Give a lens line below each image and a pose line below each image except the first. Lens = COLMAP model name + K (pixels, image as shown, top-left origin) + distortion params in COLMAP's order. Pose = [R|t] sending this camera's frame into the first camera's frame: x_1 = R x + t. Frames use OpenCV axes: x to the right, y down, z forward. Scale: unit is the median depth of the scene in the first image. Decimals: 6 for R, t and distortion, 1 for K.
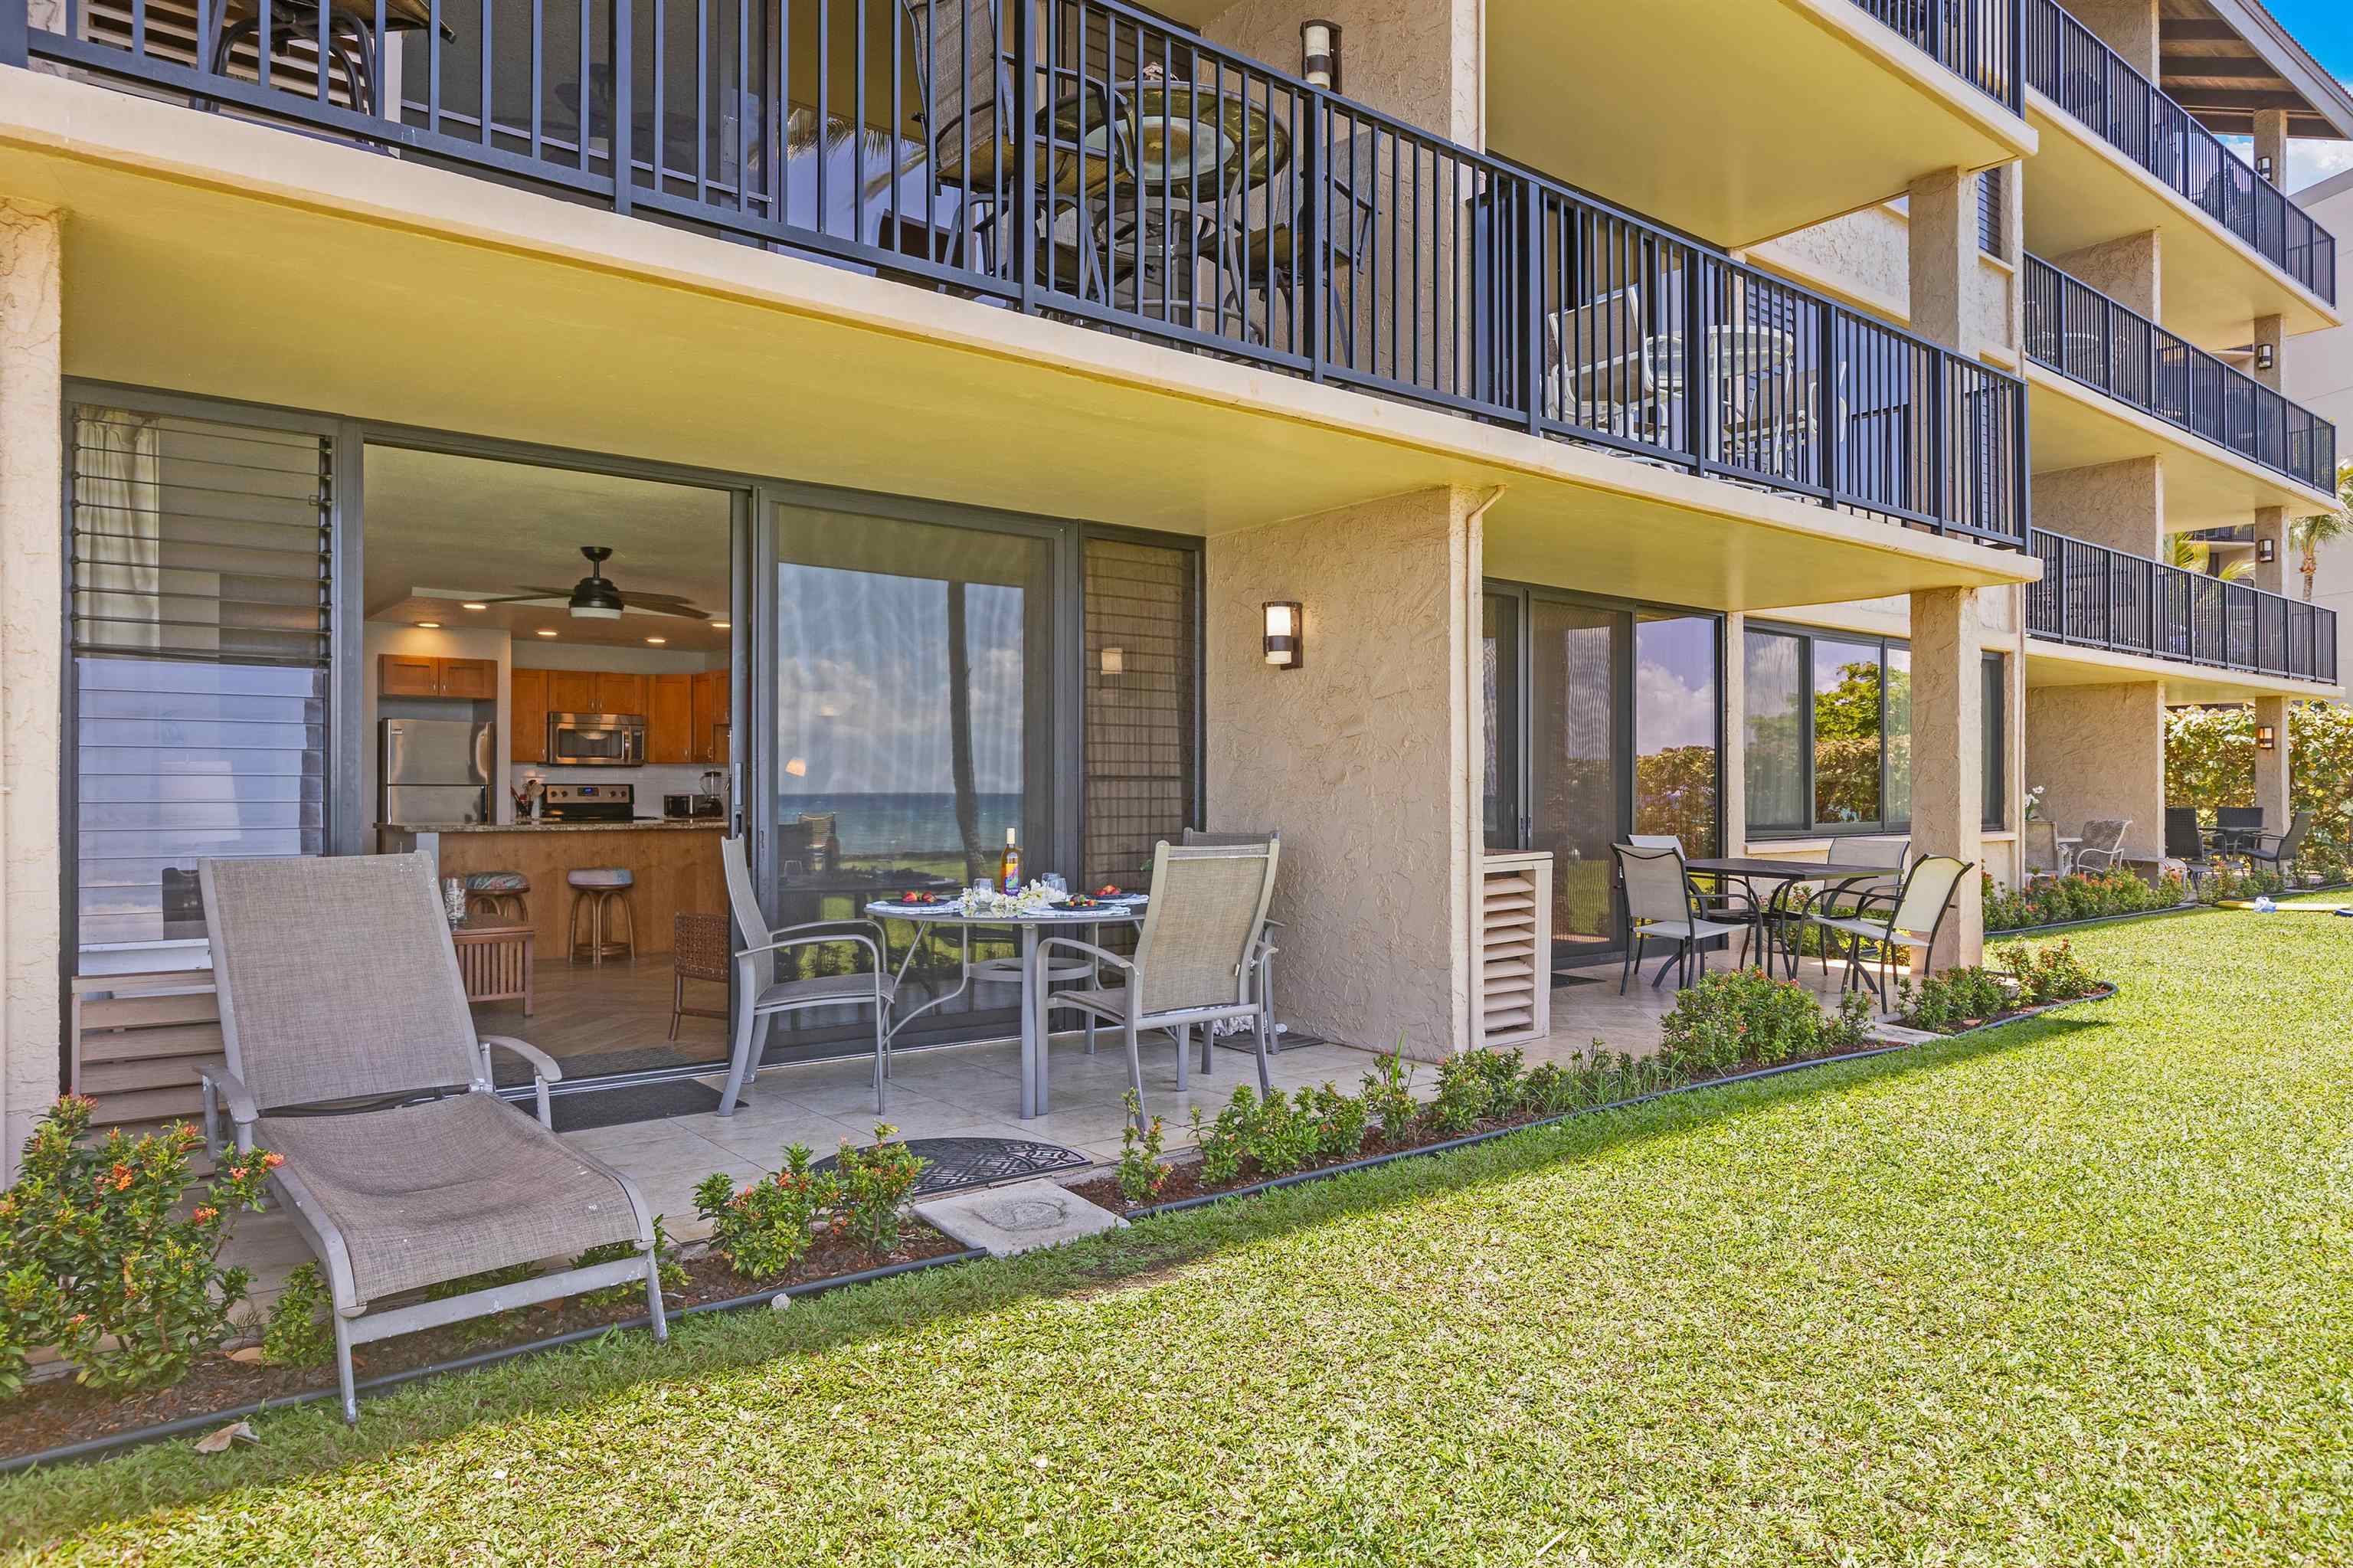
lens RADIAL K [[1466.6, 0, 1183.4], [0, 1466.6, 798.3], [0, 0, 1]] dist [0.009485, 0.001134]
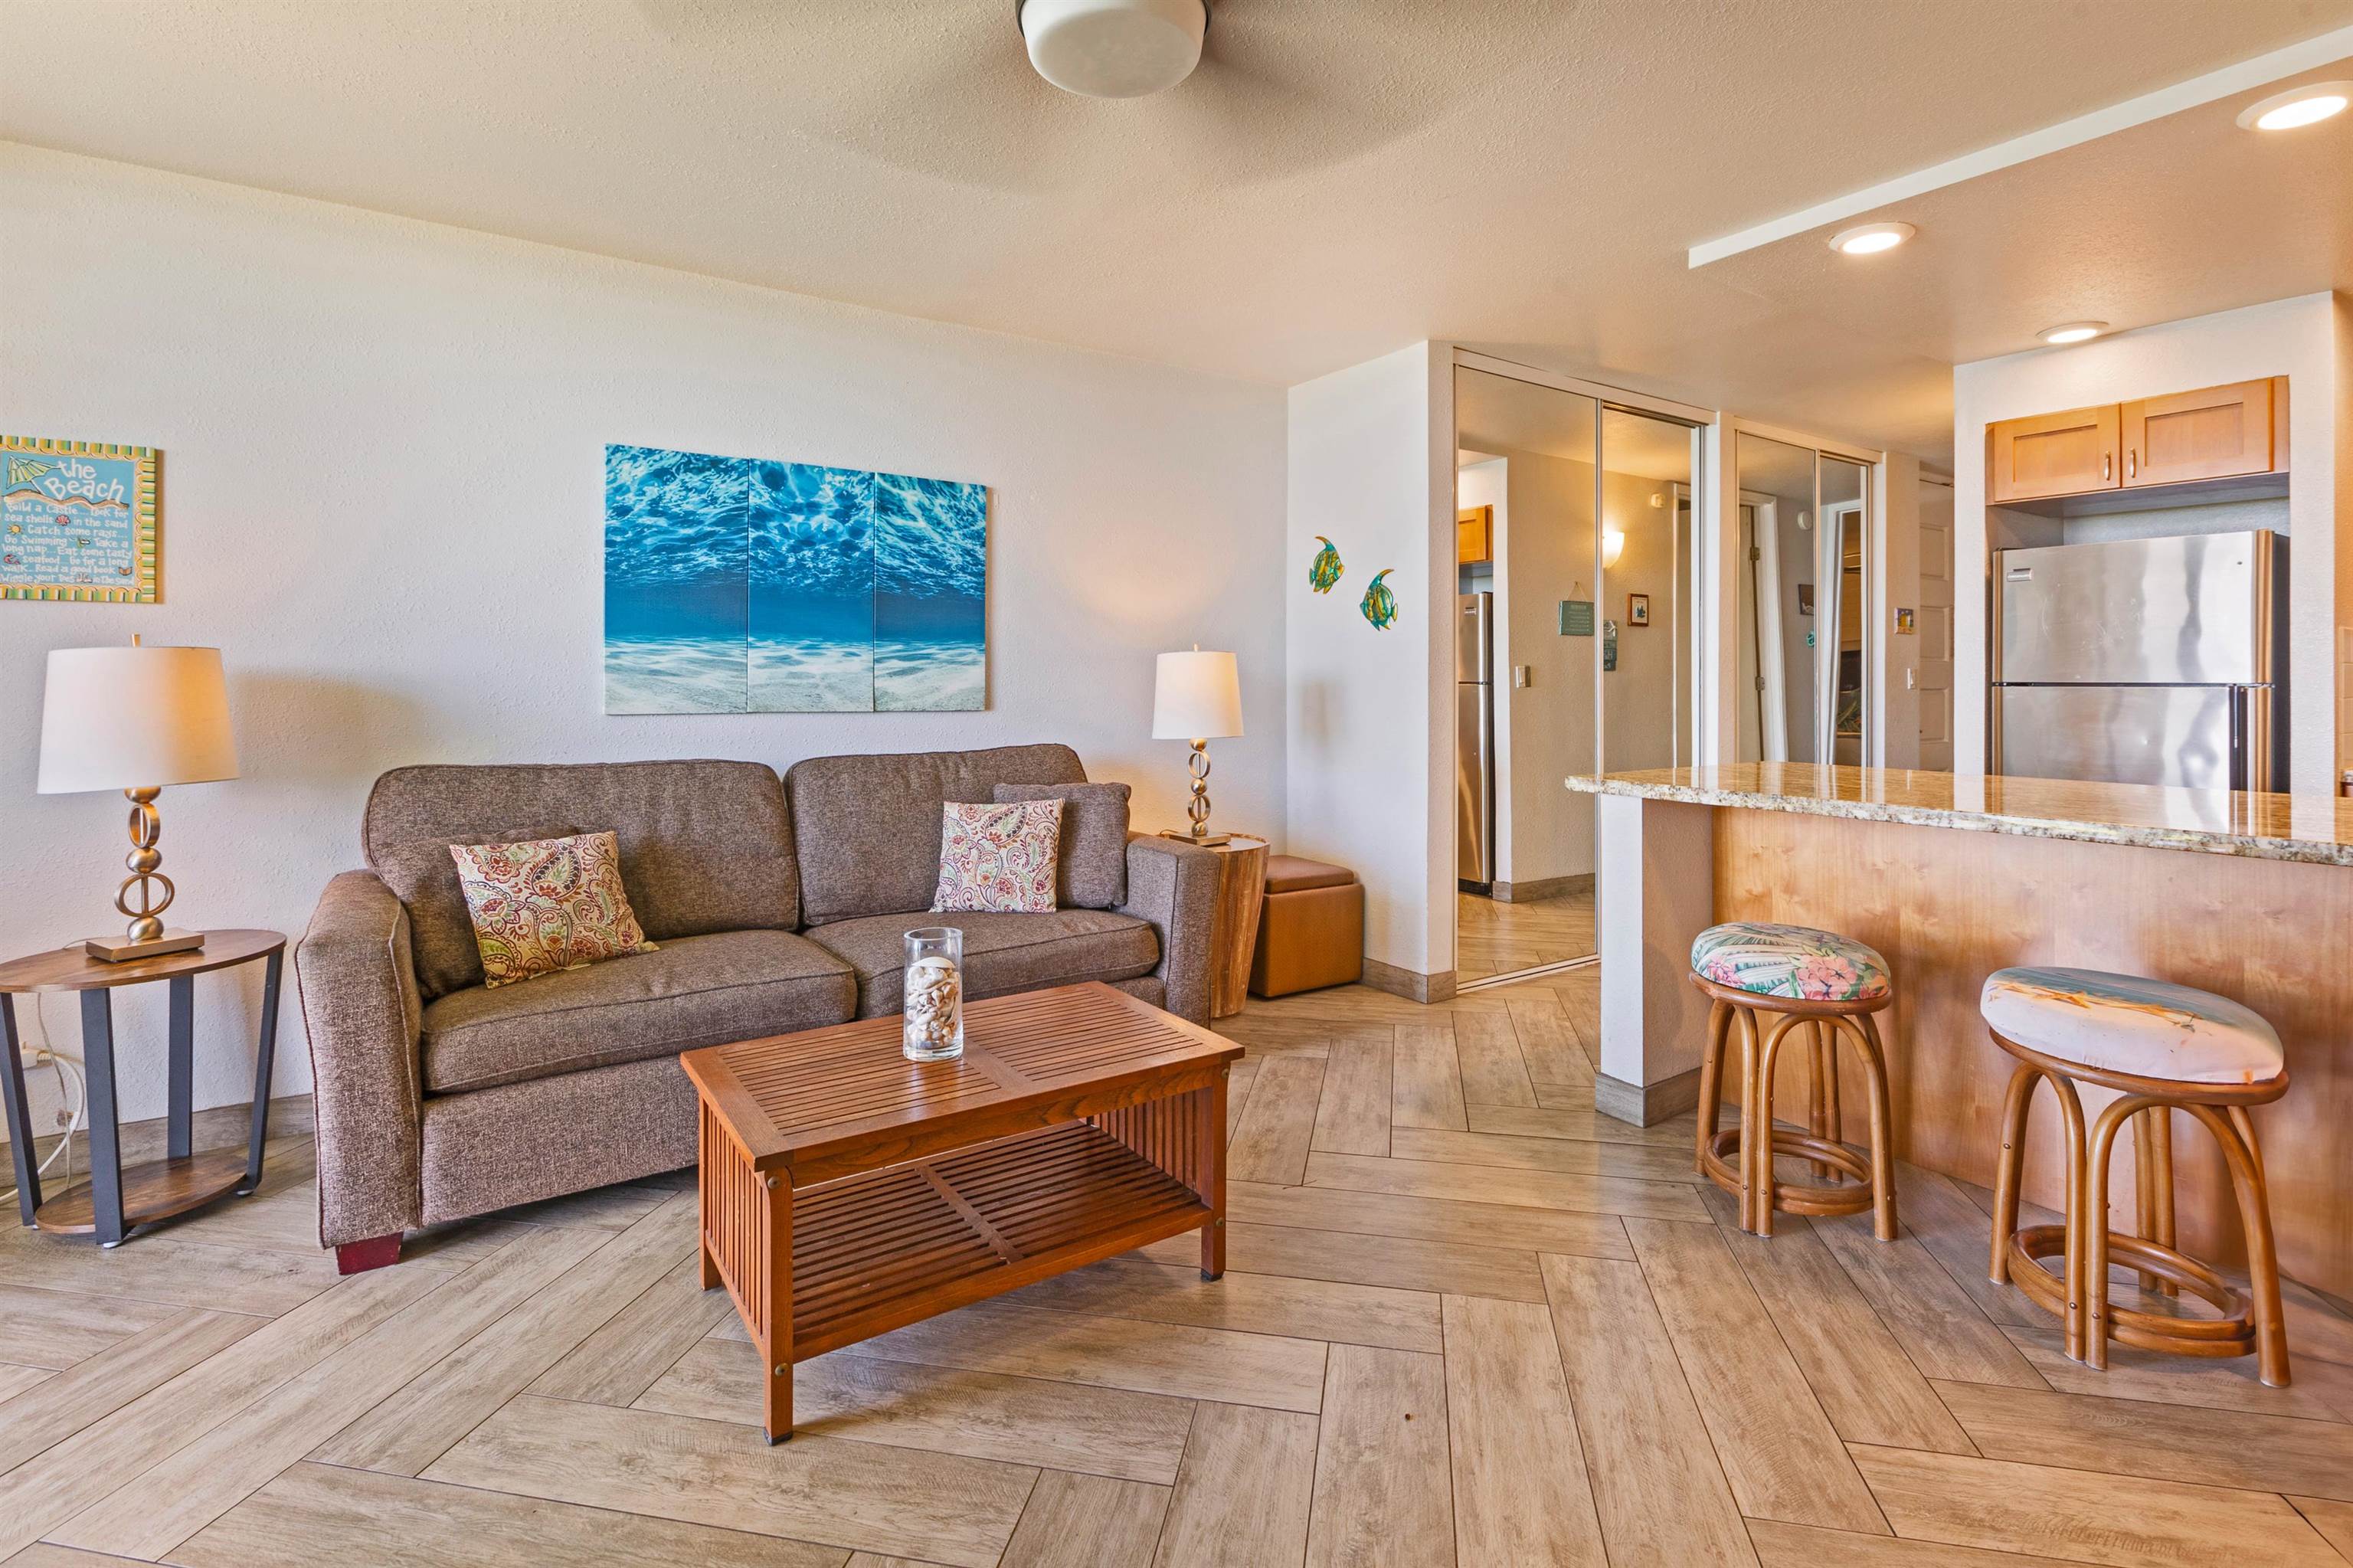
lens RADIAL K [[1107.8, 0, 1184.2], [0, 1107.8, 673.3], [0, 0, 1]] dist [0.001833, -0.002578]
pose [[-0.077616, -0.010344, -0.996930, -0.130305], [-0.008941, 0.999913, -0.009679, -0.005611], [0.996943, 0.008162, -0.077702, 0.672710]]
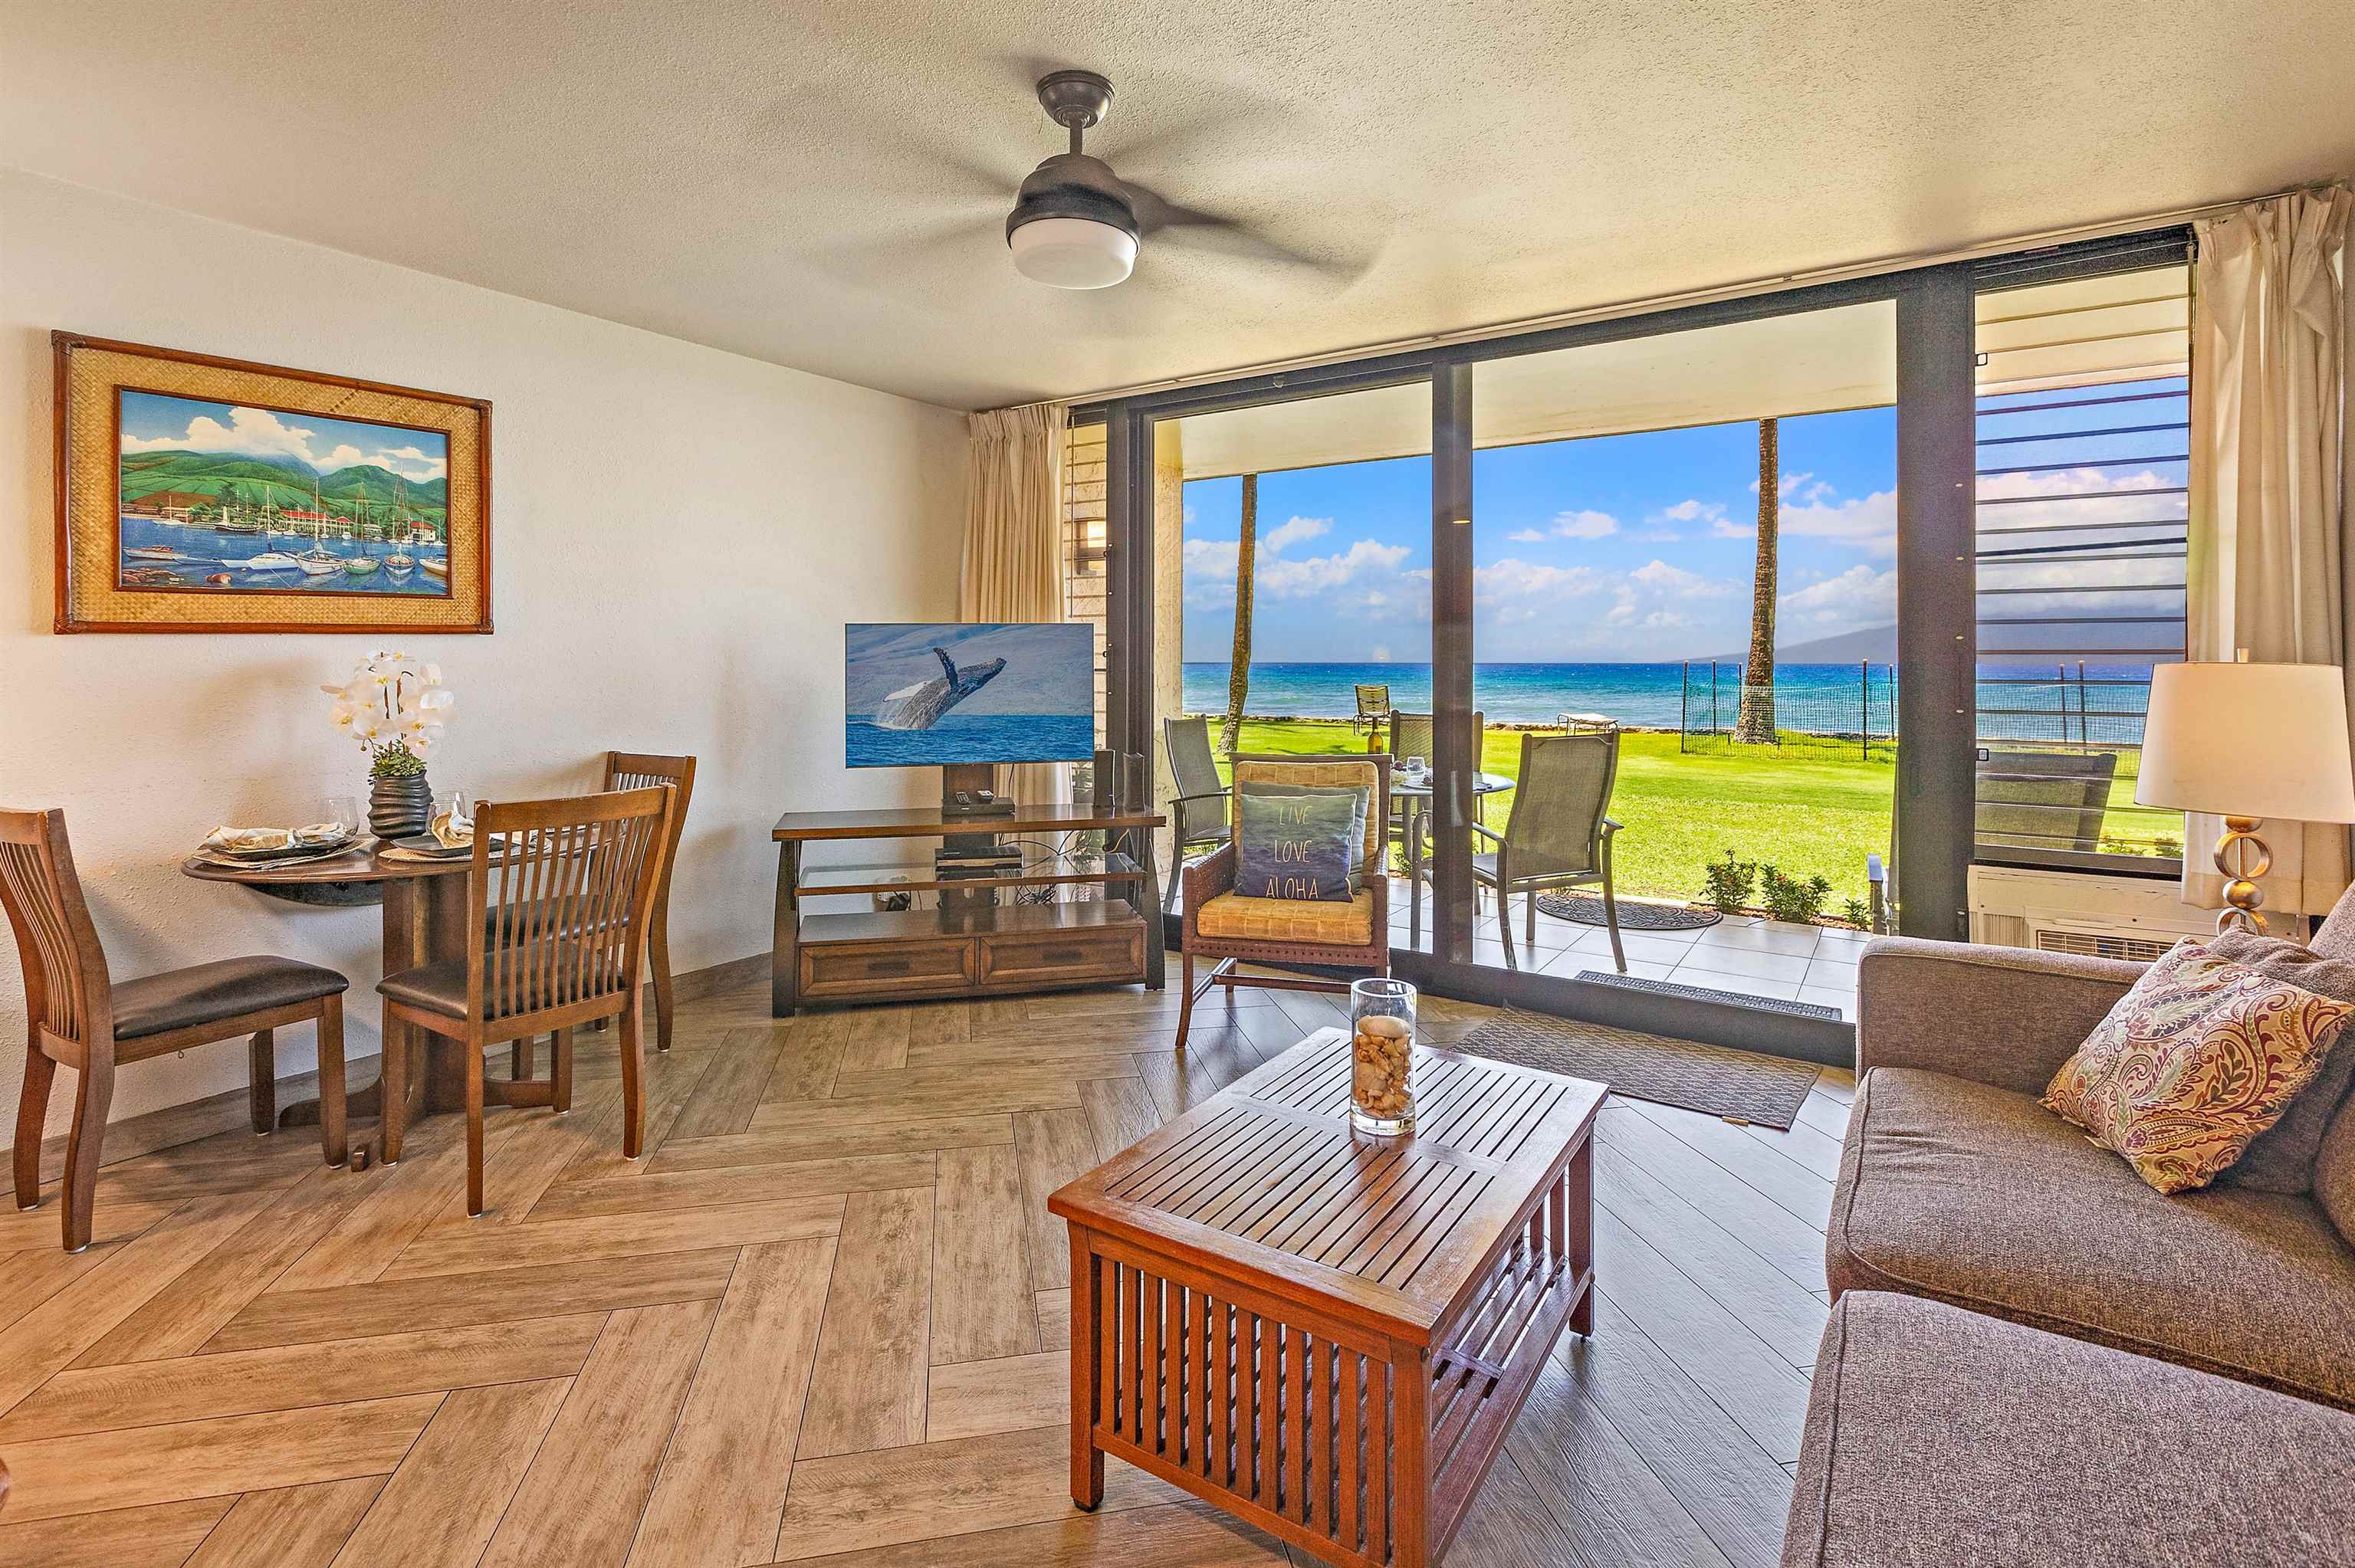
lens RADIAL K [[1108.5, 0, 1164.0], [0, 1108.5, 649.0], [0, 0, 1]] dist [0.001833, -0.002578]
pose [[-0.302314, 0.008761, 0.953168, -0.443184], [0.005842, 0.999956, -0.007339, -0.012303], [-0.953190, 0.003349, -0.302352, 0.695777]]
